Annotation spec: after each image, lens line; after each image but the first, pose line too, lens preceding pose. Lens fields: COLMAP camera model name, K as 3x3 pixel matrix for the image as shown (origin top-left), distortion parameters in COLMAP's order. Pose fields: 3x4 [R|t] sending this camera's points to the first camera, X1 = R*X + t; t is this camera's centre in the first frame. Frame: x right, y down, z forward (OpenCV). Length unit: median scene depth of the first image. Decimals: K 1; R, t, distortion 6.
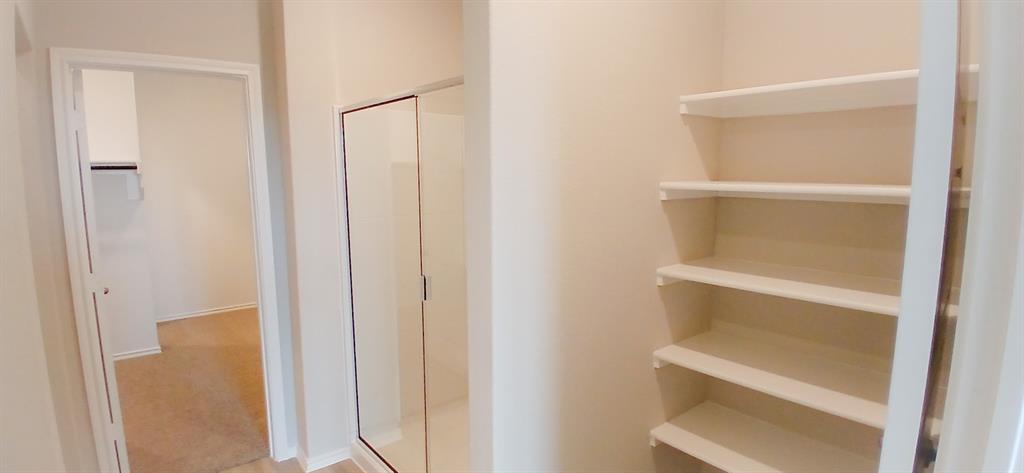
lens RADIAL K [[520.0, 0, 518.8], [0, 520.0, 239.1], [0, 0, 1]] dist [-0.030186, -0.001331]
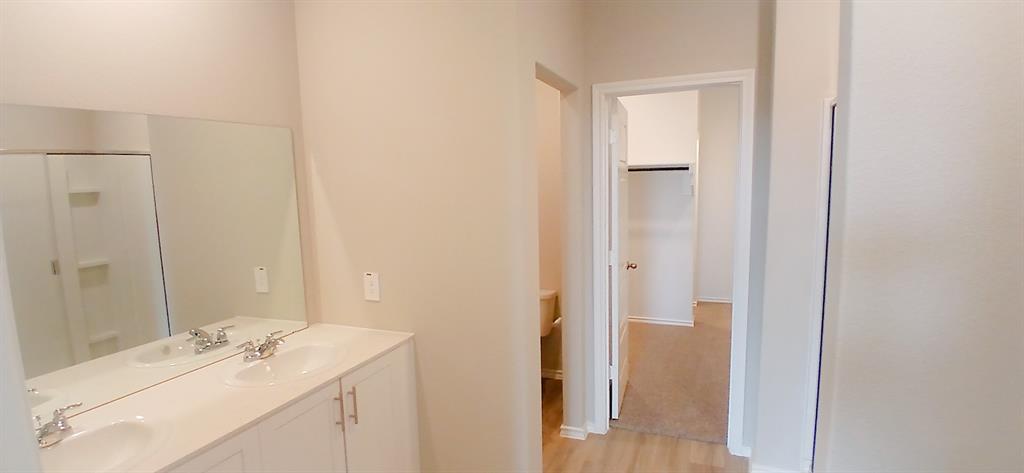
lens RADIAL K [[520.0, 0, 516.0], [0, 520.0, 235.6], [0, 0, 1]] dist [-0.030186, -0.001331]
pose [[0.489657, 0.093982, -0.866835, 0.176459], [-0.094580, 0.994033, 0.054346, -0.017629], [0.866770, 0.055375, 0.495624, 0.090947]]
